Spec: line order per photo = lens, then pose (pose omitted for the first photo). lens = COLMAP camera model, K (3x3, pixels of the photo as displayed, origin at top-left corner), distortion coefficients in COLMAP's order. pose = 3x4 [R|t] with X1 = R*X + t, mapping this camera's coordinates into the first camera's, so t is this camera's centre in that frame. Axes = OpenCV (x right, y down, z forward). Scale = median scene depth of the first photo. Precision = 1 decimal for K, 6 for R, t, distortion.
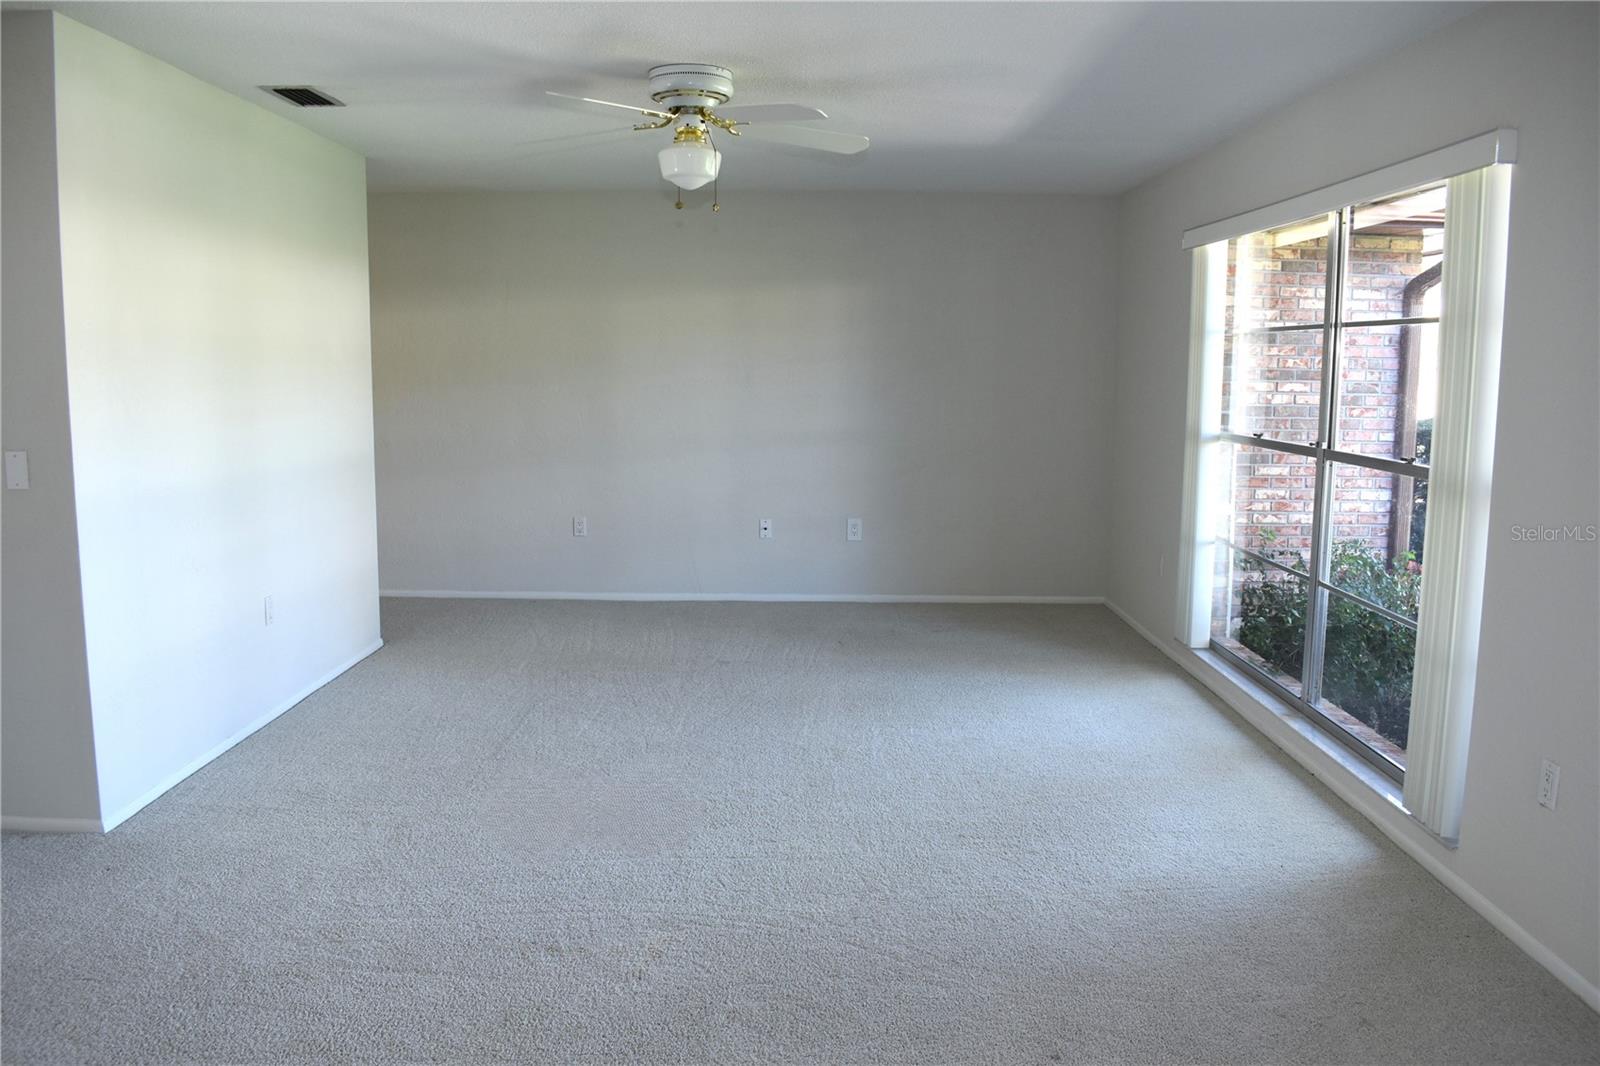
lens RADIAL K [[1200.8, 0, 794.6], [0, 1200.8, 475.8], [0, 0, 1]] dist [-0.101255, 0.033197]
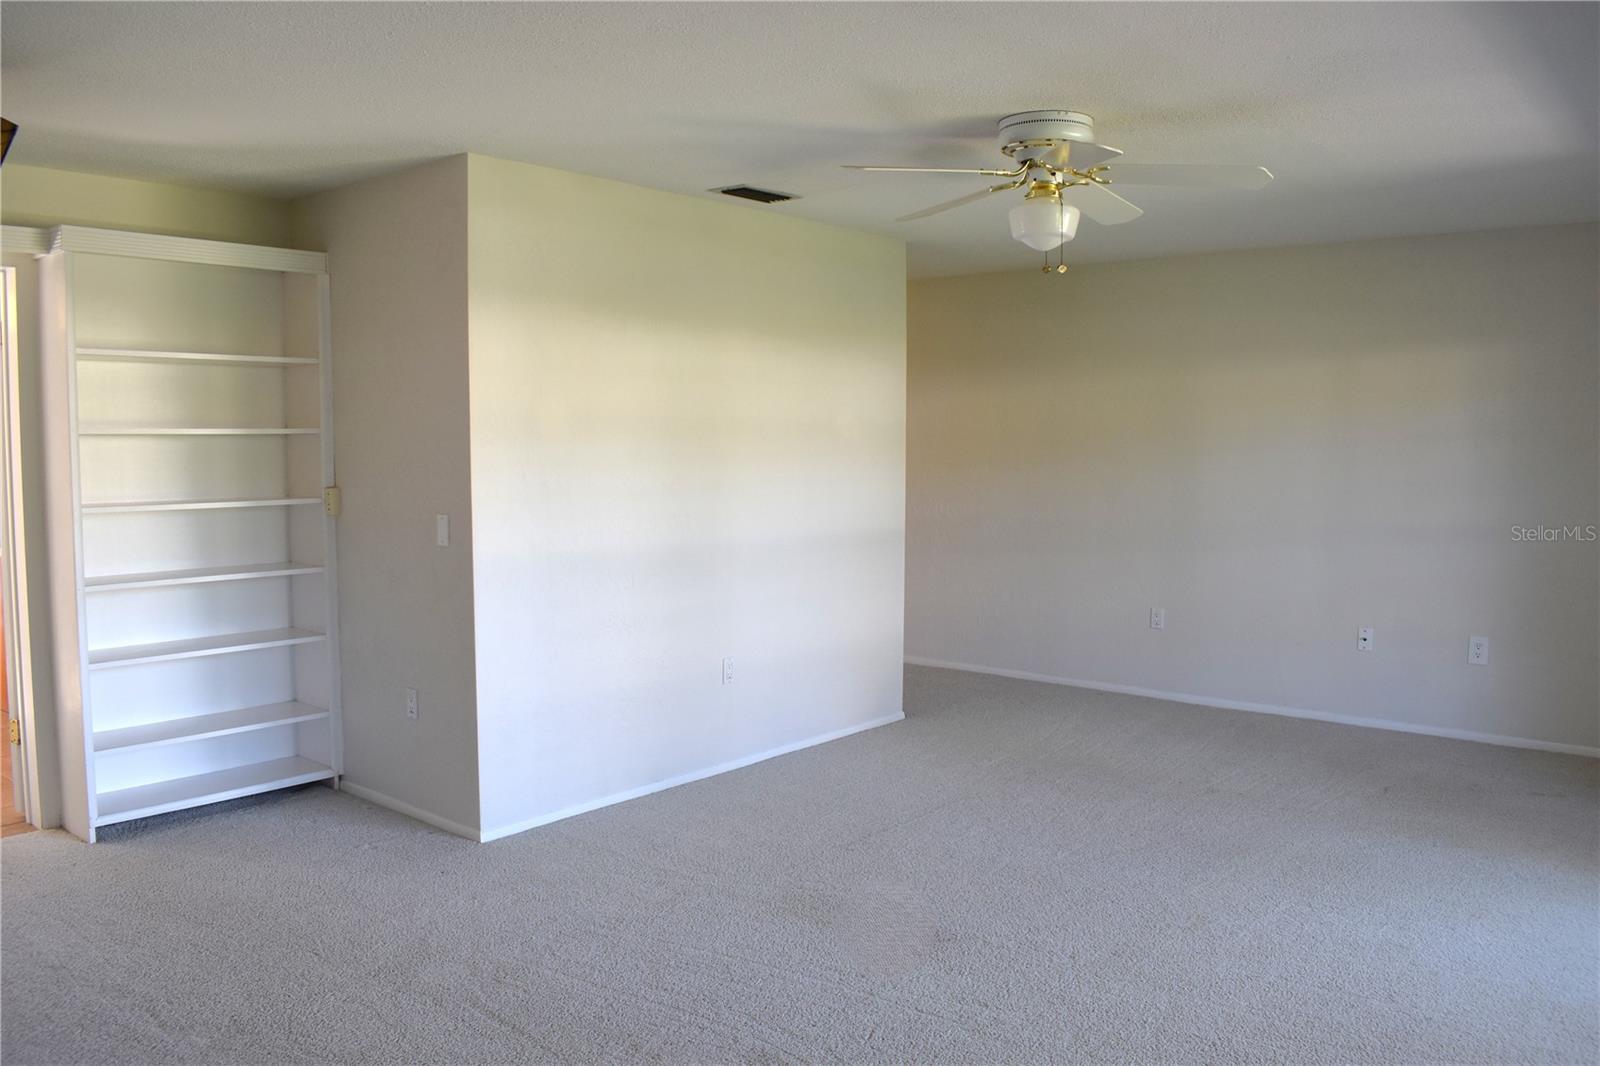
lens RADIAL K [[1205.3, 0, 801.0], [0, 1205.3, 504.8], [0, 0, 1]] dist [-0.088520, 0.000446]
pose [[0.785983, 0.032197, -0.617410, 0.285350], [-0.055459, 0.998289, -0.018542, -0.021090], [0.615756, 0.048815, 0.786423, 0.169445]]
